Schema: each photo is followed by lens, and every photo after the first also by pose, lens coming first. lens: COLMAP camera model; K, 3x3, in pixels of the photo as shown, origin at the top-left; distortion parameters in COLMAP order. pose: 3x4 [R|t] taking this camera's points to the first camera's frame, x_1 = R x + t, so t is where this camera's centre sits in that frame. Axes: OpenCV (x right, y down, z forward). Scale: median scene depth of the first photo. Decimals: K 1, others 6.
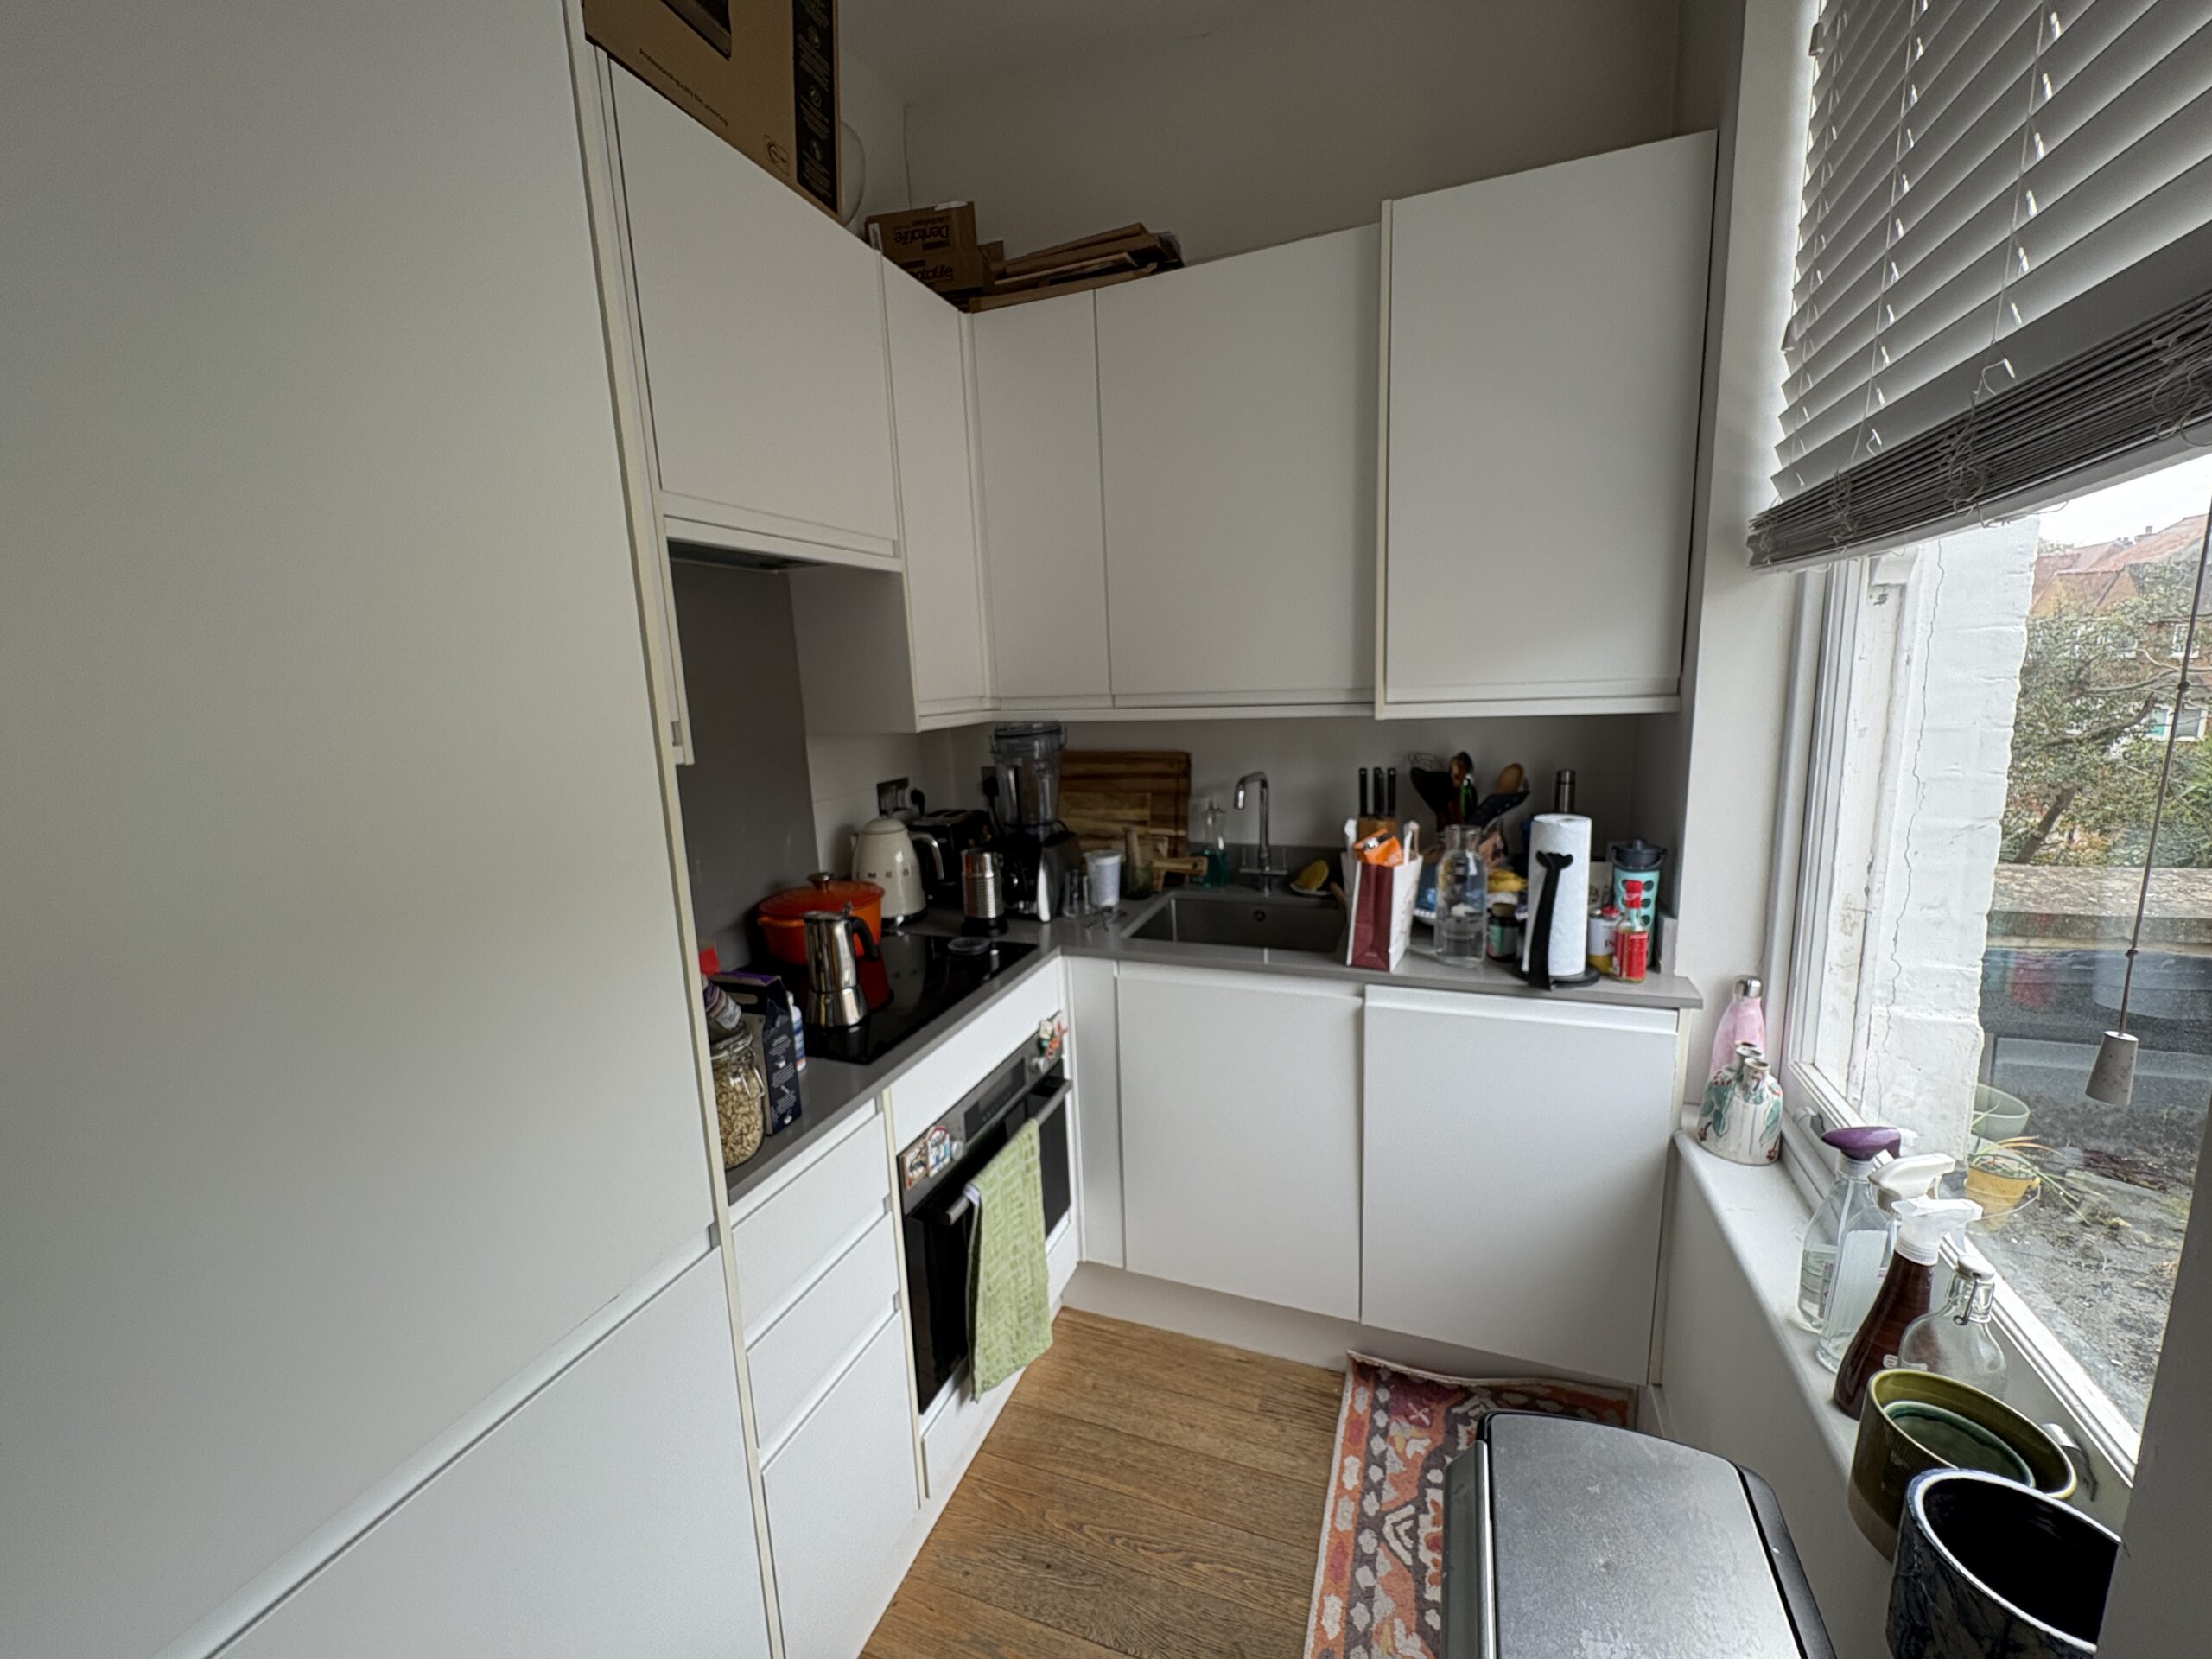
lens RADIAL K [[876.1, 0, 1111.7], [0, 876.1, 827.8], [0, 0, 1]] dist [0.000822, 0.000054]
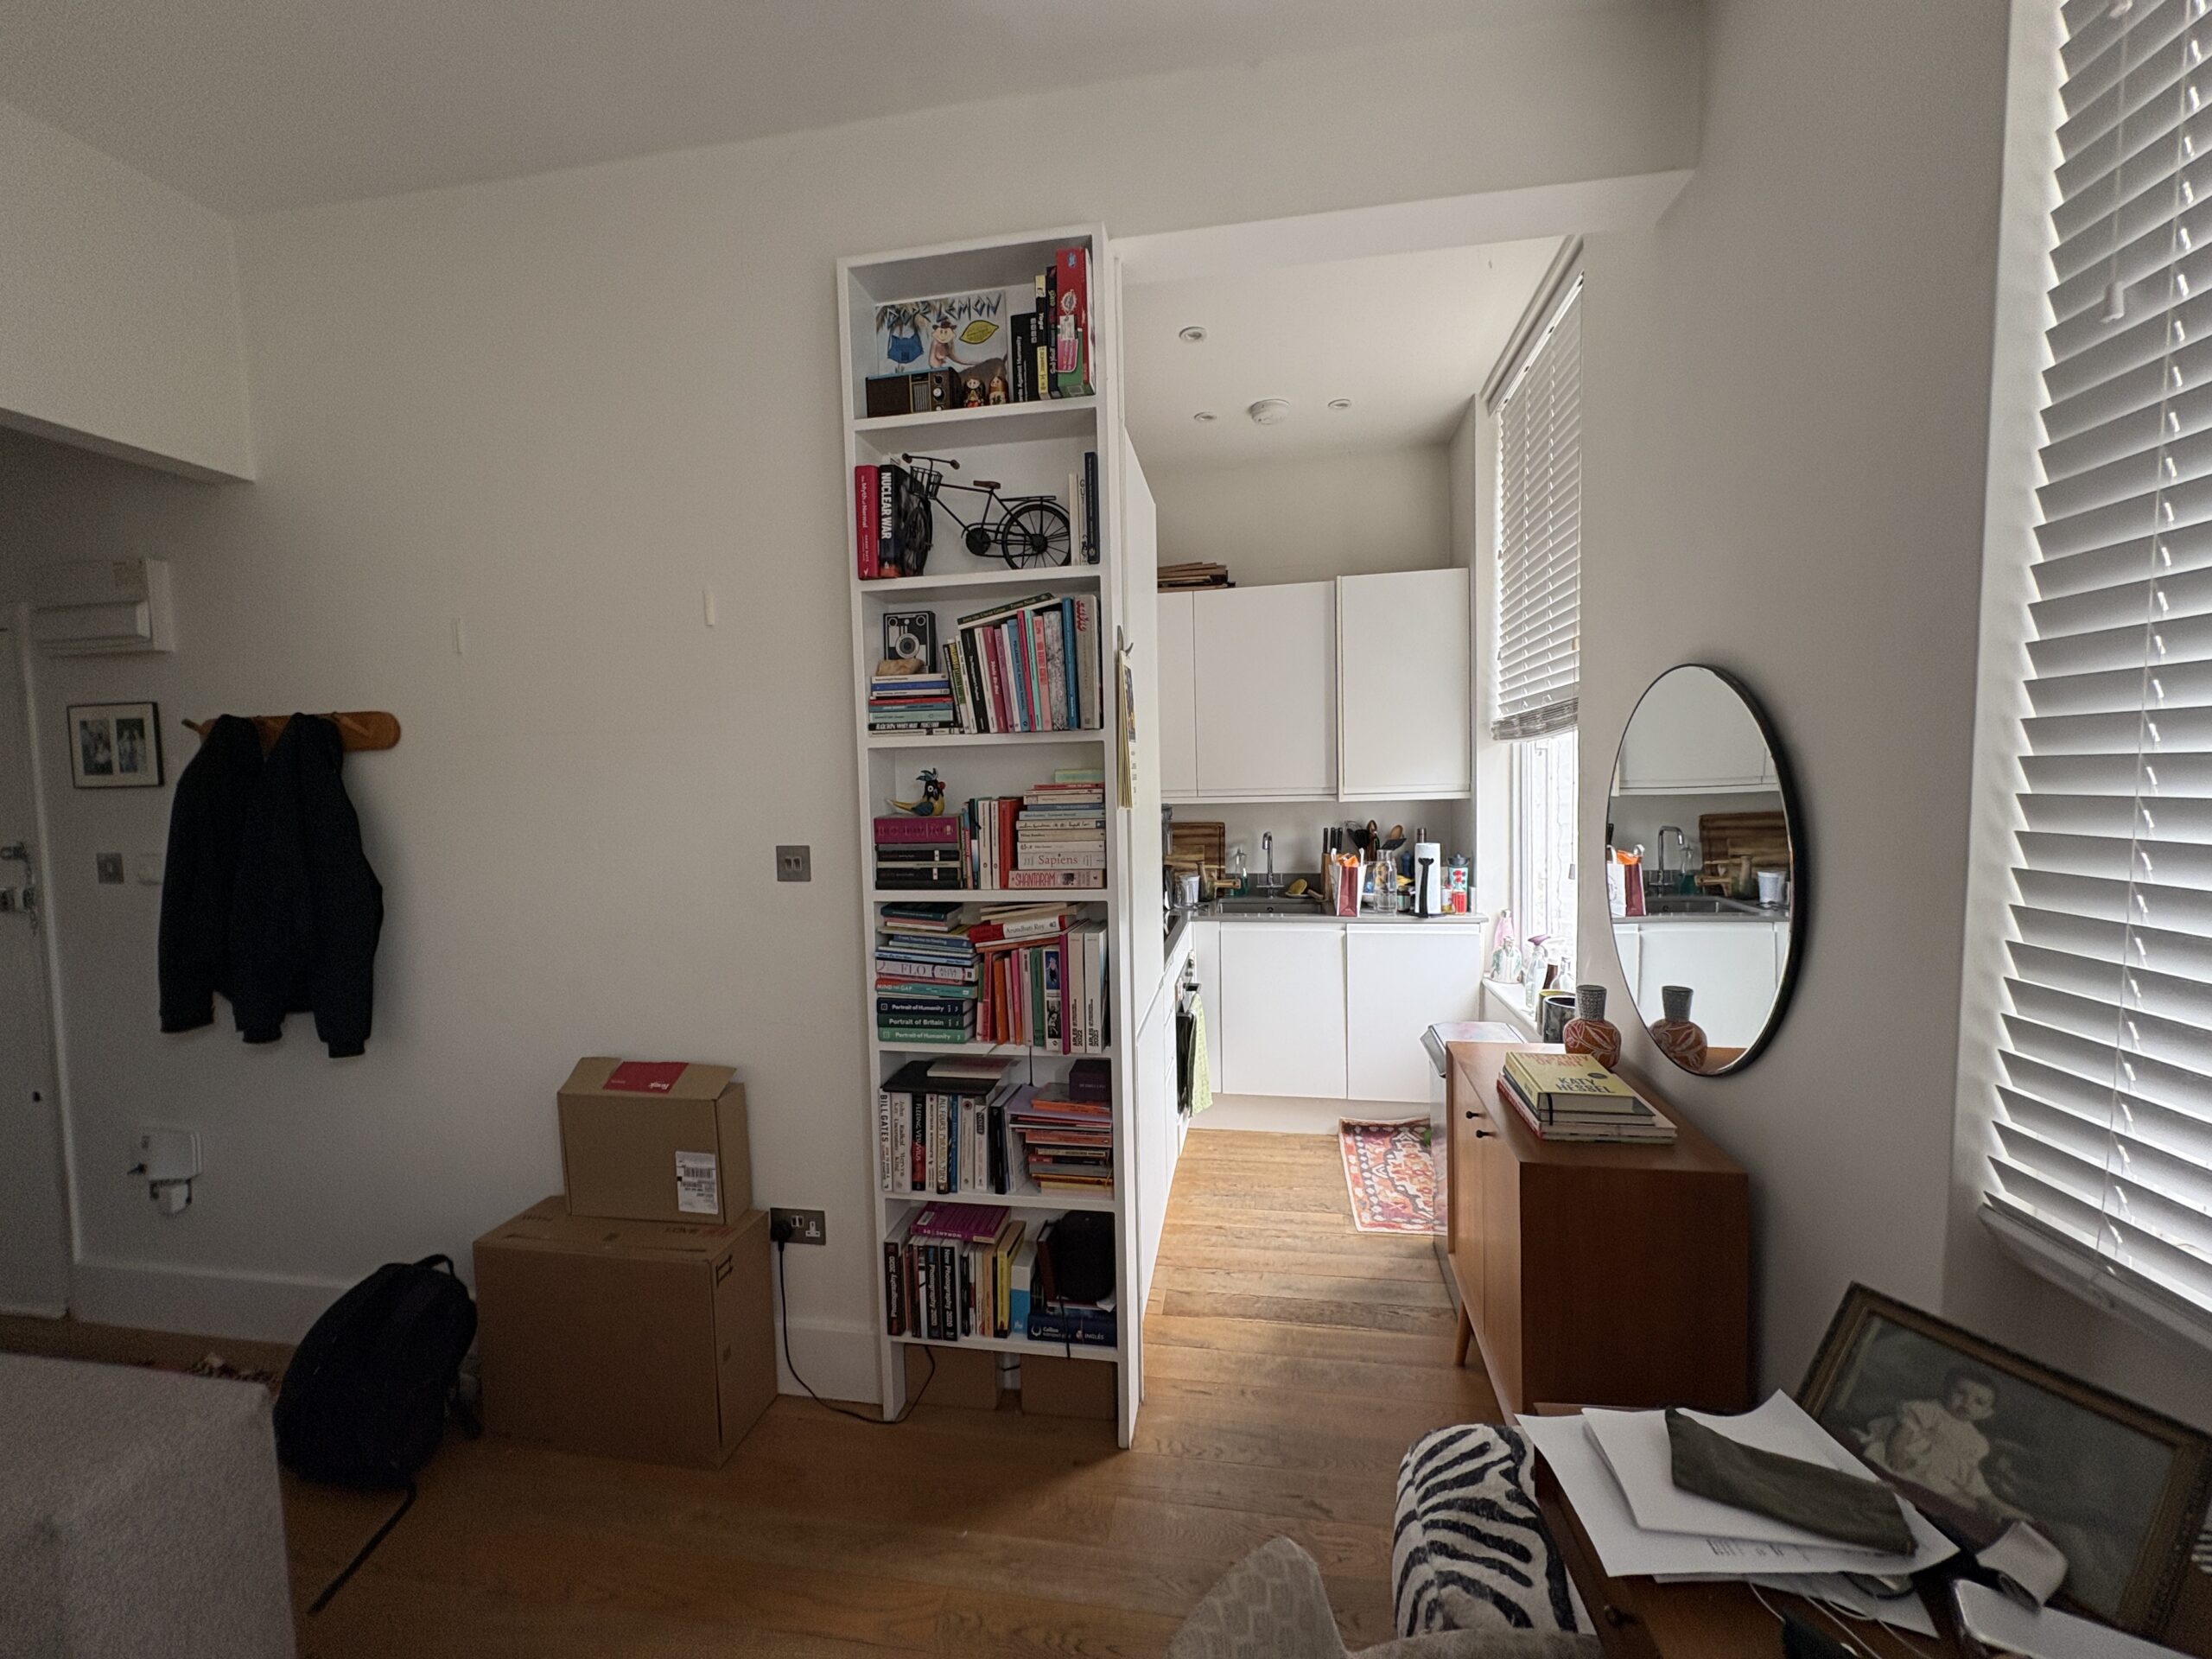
lens RADIAL K [[876.1, 0, 1107.4], [0, 876.1, 832.7], [0, 0, 1]] dist [0.000822, 0.000054]
pose [[0.982559, 0.005557, 0.185871, -0.689330], [0.017031, 0.992663, -0.119709, 0.207478], [-0.185172, 0.120786, 0.975255, -1.013129]]
